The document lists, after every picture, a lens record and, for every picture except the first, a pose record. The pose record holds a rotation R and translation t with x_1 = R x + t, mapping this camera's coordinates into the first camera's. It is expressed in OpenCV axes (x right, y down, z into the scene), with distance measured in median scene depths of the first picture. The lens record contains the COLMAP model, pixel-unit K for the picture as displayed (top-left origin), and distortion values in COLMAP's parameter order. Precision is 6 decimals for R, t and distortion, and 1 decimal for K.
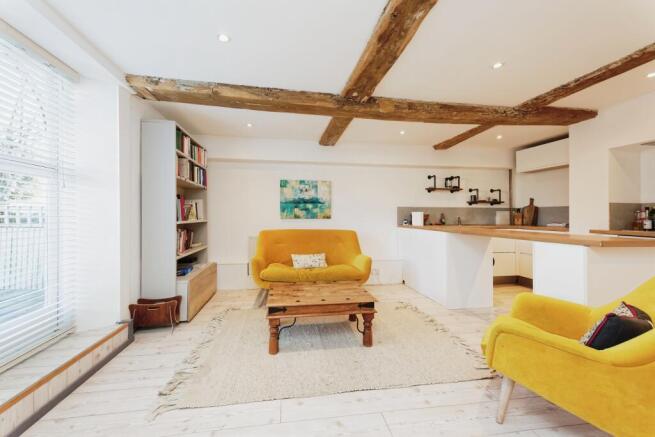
lens RADIAL K [[232.8, 0, 315.4], [0, 232.8, 214.6], [0, 0, 1]] dist [0.000310, -0.000001]
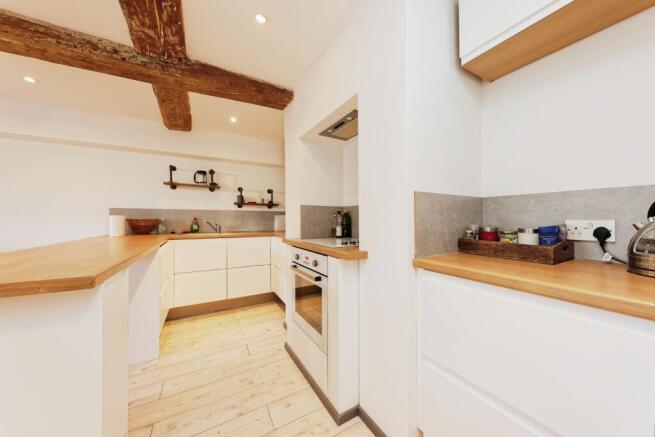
lens RADIAL K [[227.7, 0, 330.5], [0, 227.7, 219.5], [0, 0, 1]] dist [0.000107, -0.000073]
pose [[0.928054, -0.000871, 0.372445, 0.689894], [-0.000510, 0.999993, 0.003610, -0.002134], [-0.372446, -0.003540, 0.928047, 0.146940]]
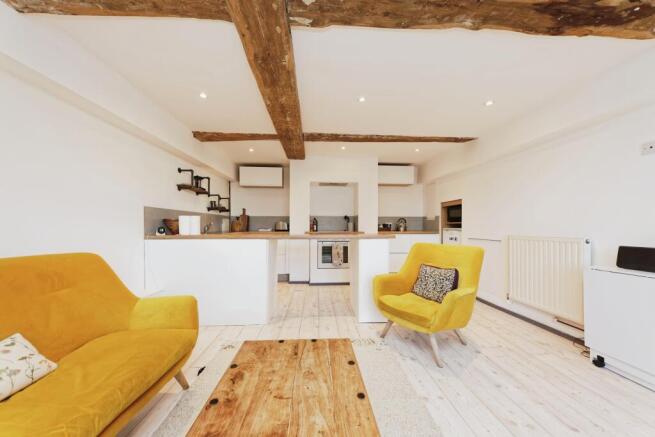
lens RADIAL K [[227.7, 0, 326.9], [0, 227.7, 224.7], [0, 0, 1]] dist [0.000107, -0.000073]
pose [[0.102919, 0.004665, 0.994679, -0.191398], [-0.008310, 0.999958, -0.003830, 0.013944], [-0.994655, -0.007871, 0.102953, 0.457304]]
